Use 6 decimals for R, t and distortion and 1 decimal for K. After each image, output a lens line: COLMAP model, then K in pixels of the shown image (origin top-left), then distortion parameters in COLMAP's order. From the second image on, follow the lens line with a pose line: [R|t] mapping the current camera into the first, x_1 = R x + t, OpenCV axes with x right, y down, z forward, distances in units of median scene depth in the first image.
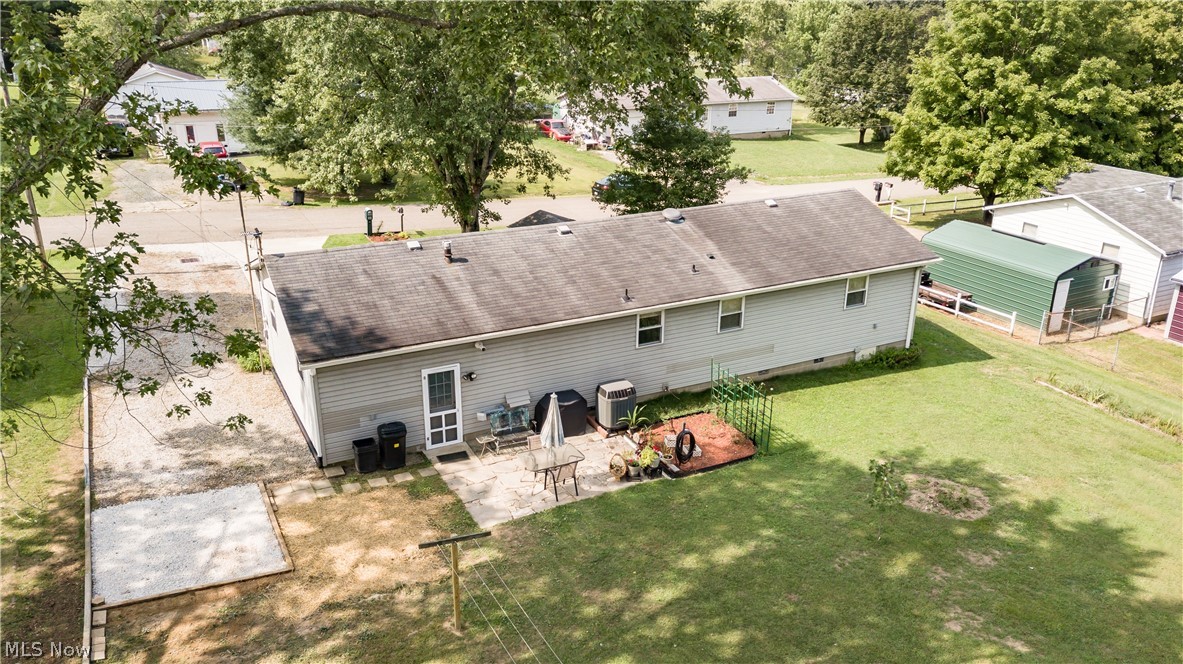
lens RADIAL K [[905.7, 0, 599.4], [0, 905.7, 335.3], [0, 0, 1]] dist [0.000382, 0.067020]
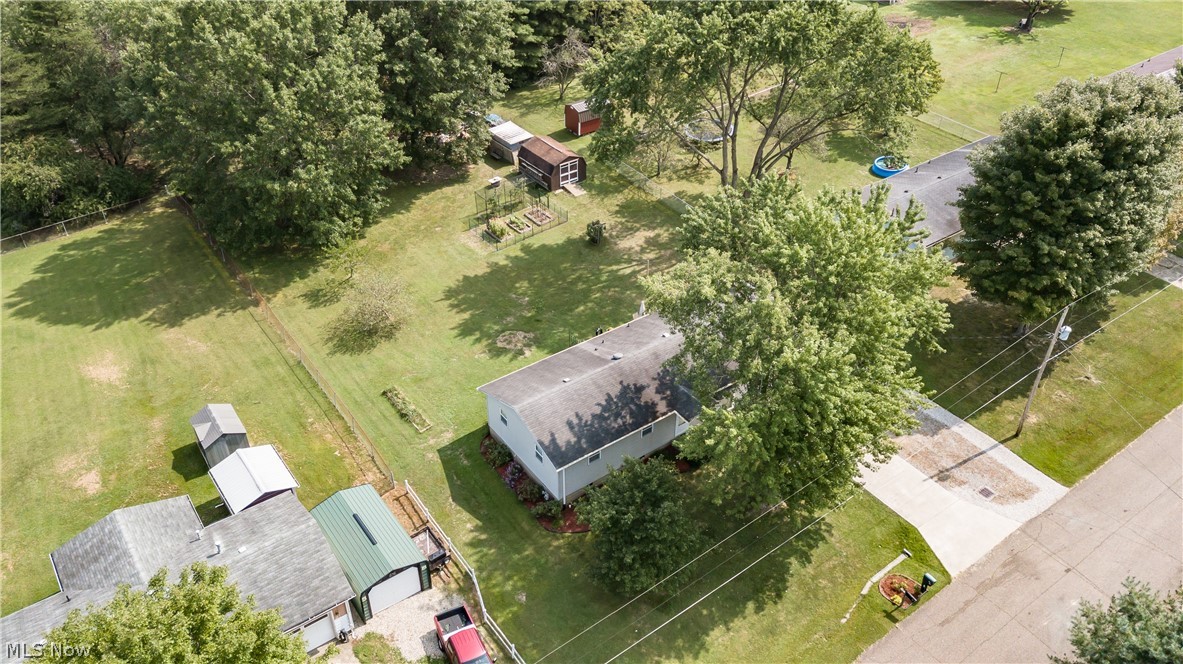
lens RADIAL K [[905.7, 0, 599.4], [0, 905.7, 335.3], [0, 0, 1]] dist [0.000382, 0.067020]
pose [[-0.987779, 0.088069, -0.128595, 0.422550], [-0.061792, 0.536170, 0.841845, -2.084816], [0.143089, 0.839503, -0.524176, 2.307948]]
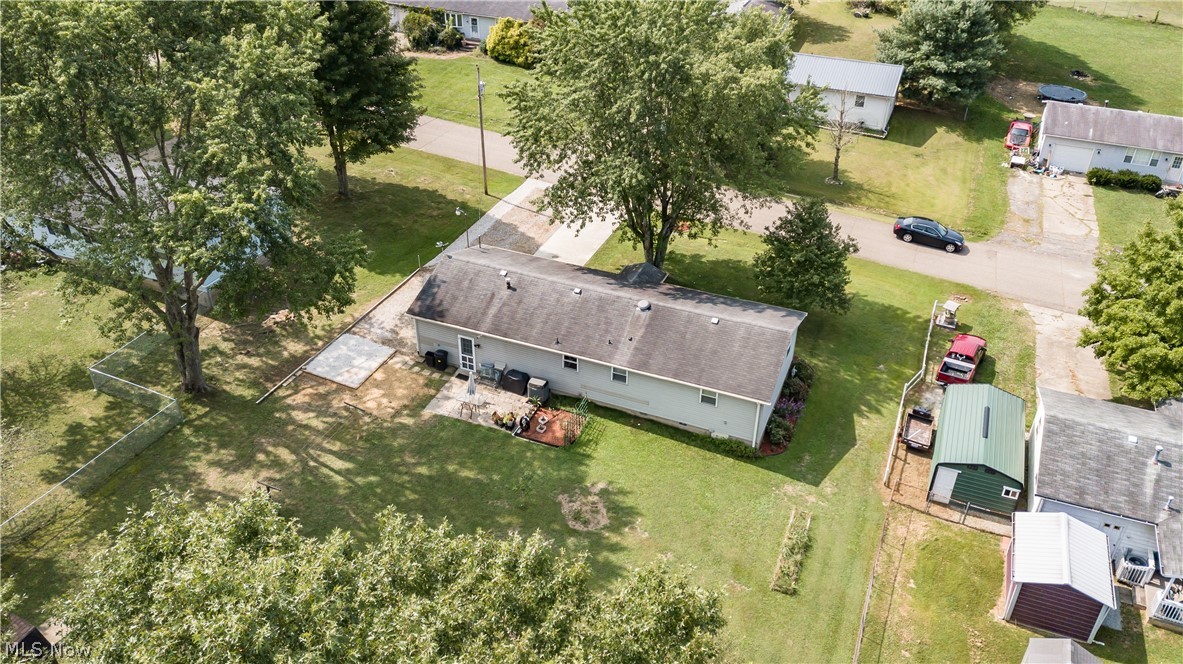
lens RADIAL K [[905.7, 0, 599.4], [0, 905.7, 335.3], [0, 0, 1]] dist [0.000382, 0.067020]
pose [[0.648648, 0.424175, -0.631927, 1.280062], [-0.274615, 0.904801, 0.325457, -0.696920], [0.709819, -0.037571, 0.703382, -0.259888]]
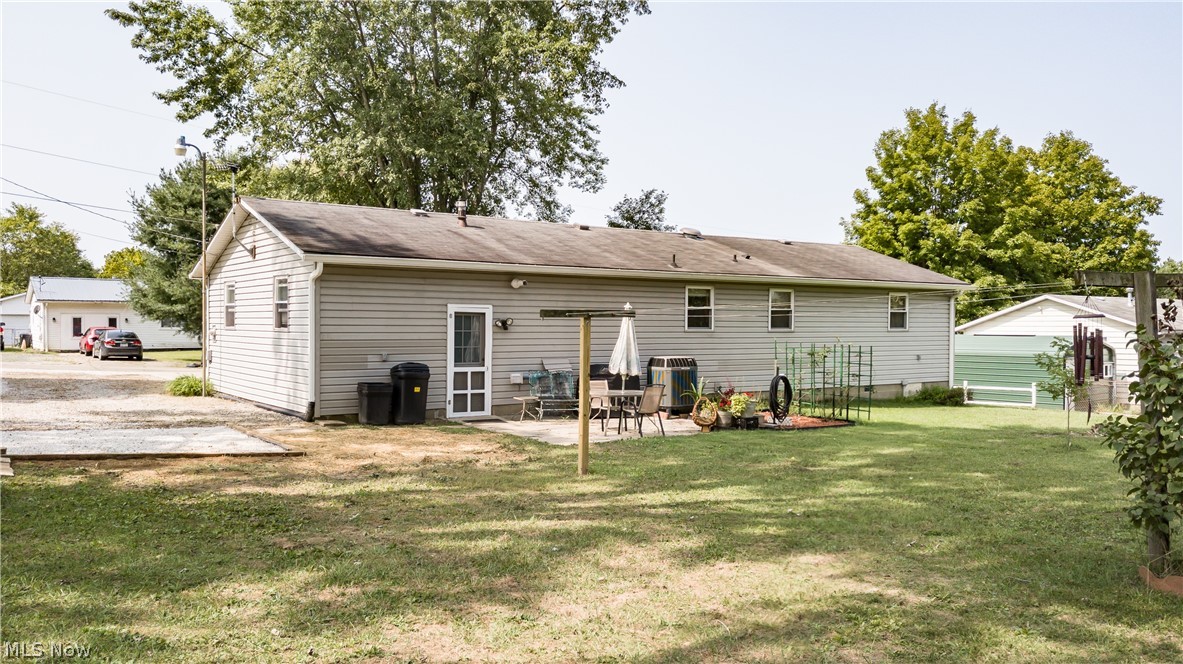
lens RADIAL K [[919.9, 0, 591.5], [0, 919.9, 332.0], [0, 0, 1]] dist [0.006139, 0.004156]
pose [[0.990222, -0.000092, 0.139503, -0.169354], [0.048040, 0.939063, -0.340372, 0.311419], [-0.130971, 0.343746, 0.929885, 0.229049]]
